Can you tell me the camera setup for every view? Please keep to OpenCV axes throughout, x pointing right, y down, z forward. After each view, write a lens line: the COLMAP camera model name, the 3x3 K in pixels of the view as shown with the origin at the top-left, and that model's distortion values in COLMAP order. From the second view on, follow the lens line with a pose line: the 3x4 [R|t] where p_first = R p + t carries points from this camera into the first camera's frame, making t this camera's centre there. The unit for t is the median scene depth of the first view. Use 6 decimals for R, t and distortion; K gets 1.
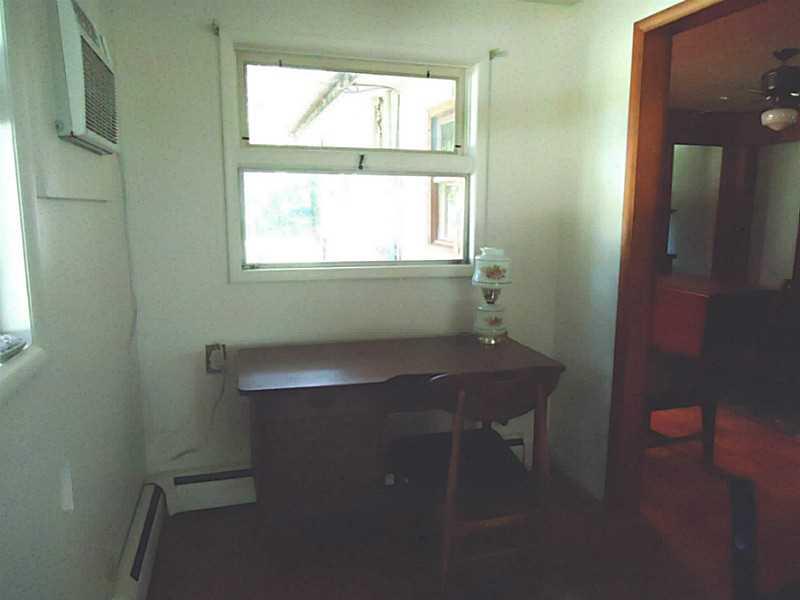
lens RADIAL K [[585.9, 0, 400.0], [0, 585.9, 300.0], [0, 0, 1]] dist [-0.001834, -0.000157]
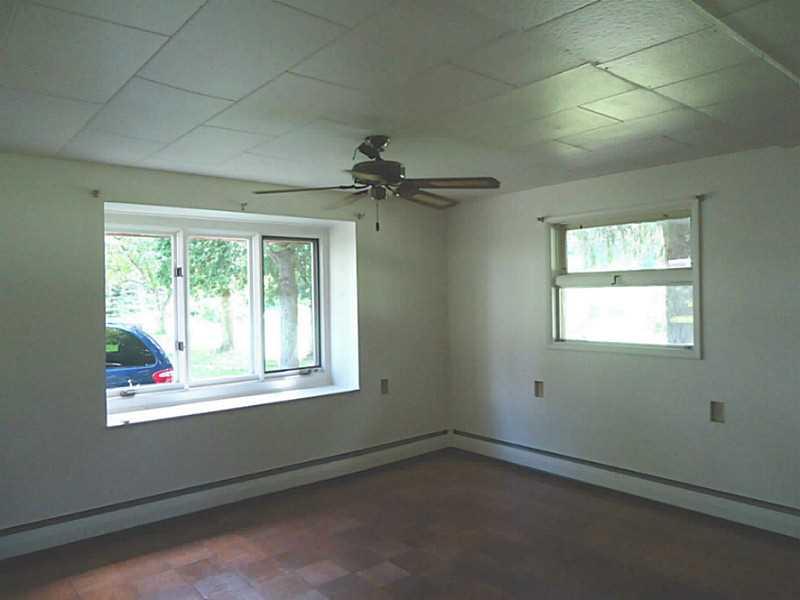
lens RADIAL K [[585.9, 0, 400.0], [0, 585.9, 300.0], [0, 0, 1]] dist [-0.001834, -0.000157]
pose [[0.403060, -0.010888, -0.915109, 1.174675], [-0.118565, 0.990881, -0.064011, -0.006315], [0.907461, 0.134300, 0.398094, -0.174106]]
